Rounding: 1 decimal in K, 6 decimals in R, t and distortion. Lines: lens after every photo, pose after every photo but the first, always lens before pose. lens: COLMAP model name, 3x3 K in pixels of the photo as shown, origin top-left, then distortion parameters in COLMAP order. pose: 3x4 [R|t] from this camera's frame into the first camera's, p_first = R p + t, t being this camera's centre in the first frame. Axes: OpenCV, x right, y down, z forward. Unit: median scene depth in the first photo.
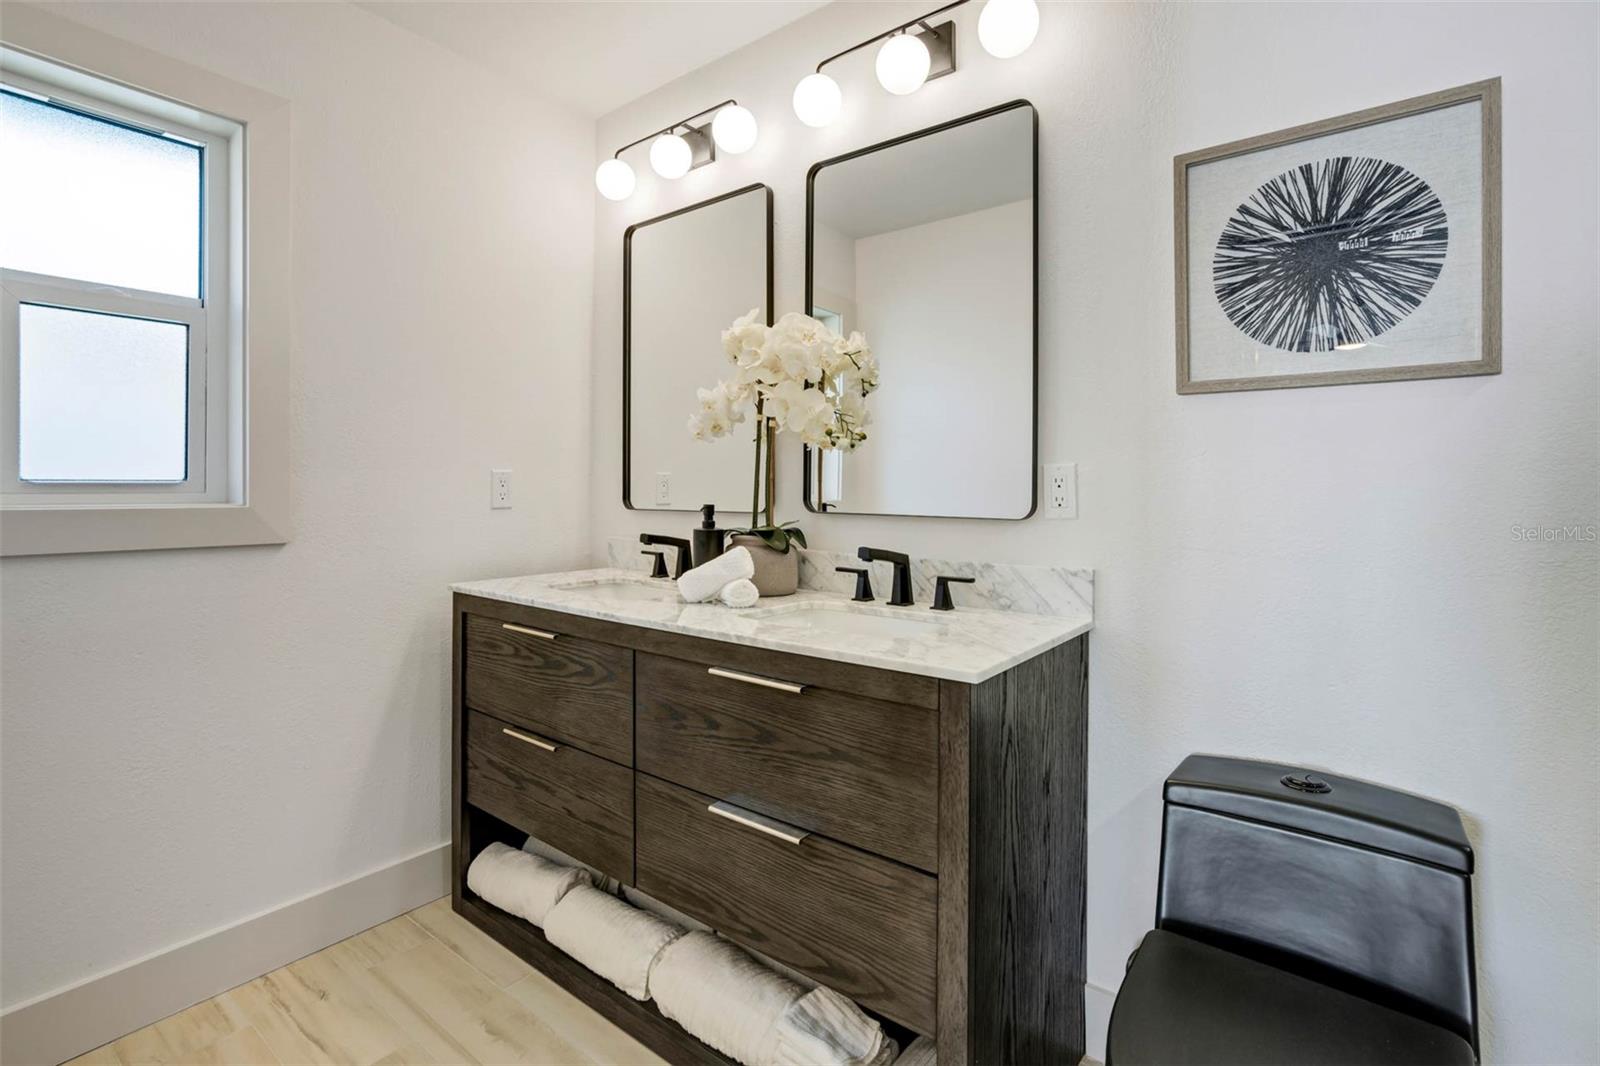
lens RADIAL K [[743.3, 0, 801.0], [0, 743.3, 499.7], [0, 0, 1]] dist [-0.025737, 0.005333]
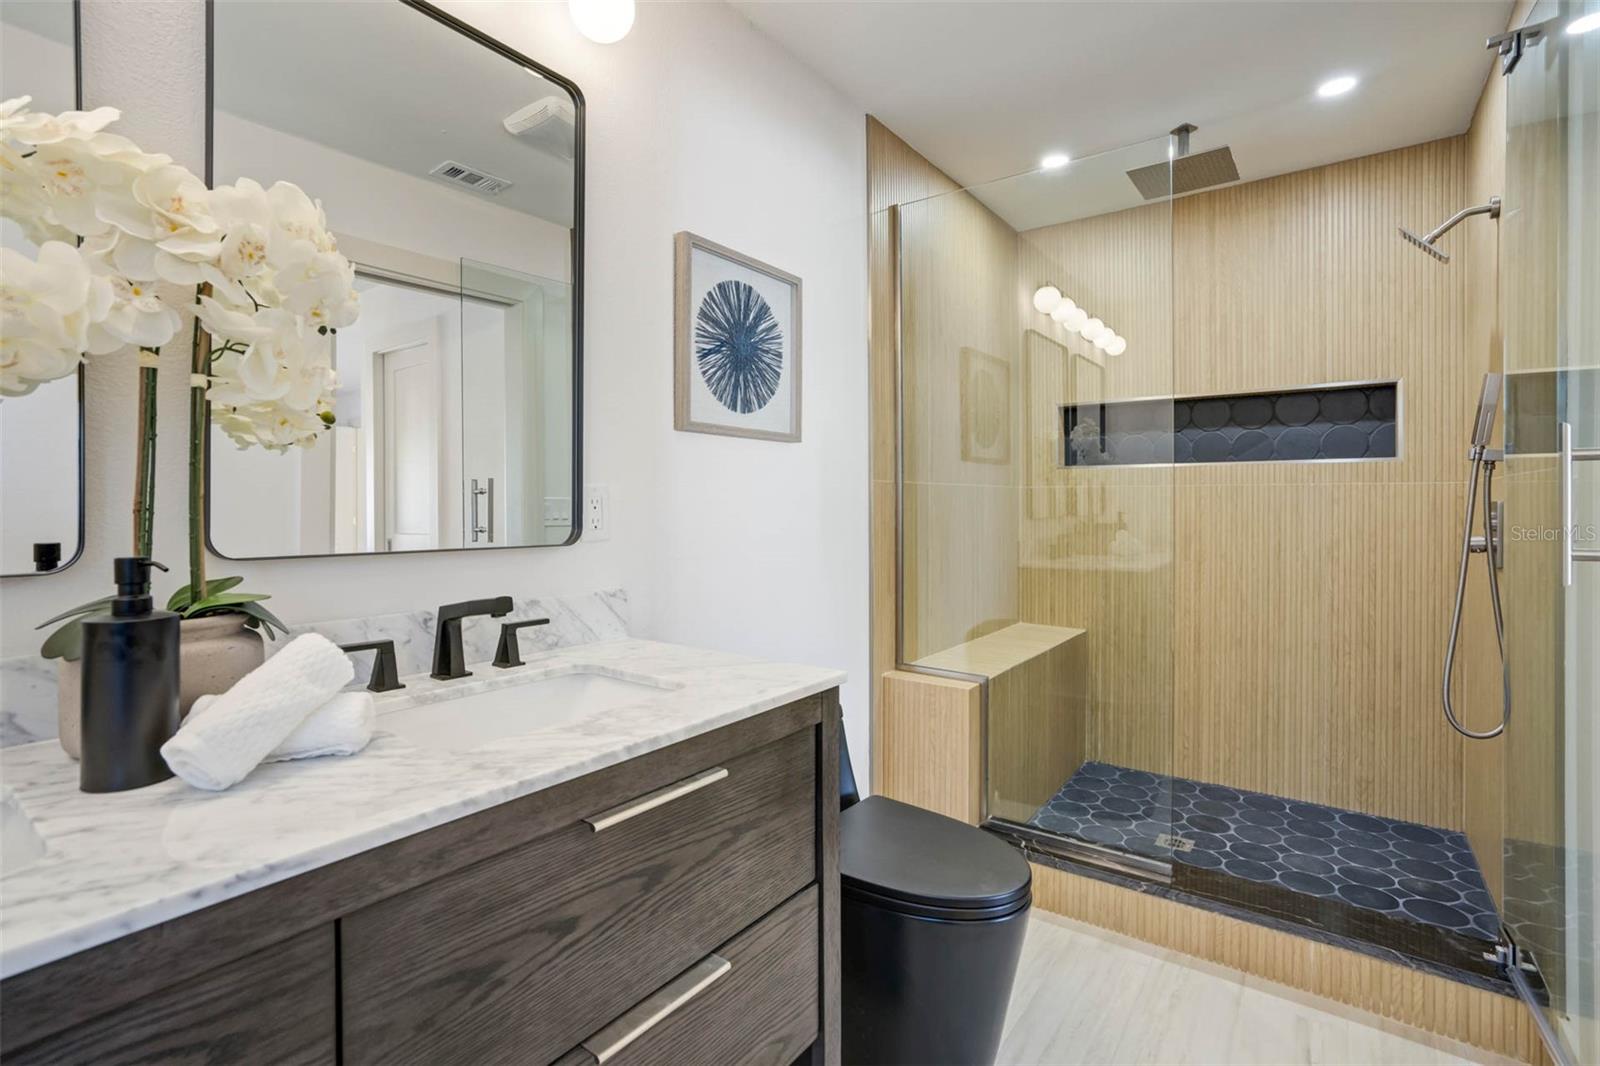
lens RADIAL K [[743.3, 0, 820.4], [0, 743.3, 499.7], [0, 0, 1]] dist [-0.025737, 0.005333]
pose [[-0.034126, 0.001091, 0.999417, -0.726427], [0.011290, 0.999936, -0.000706, -0.027416], [-0.999354, 0.011259, -0.034136, 0.853207]]
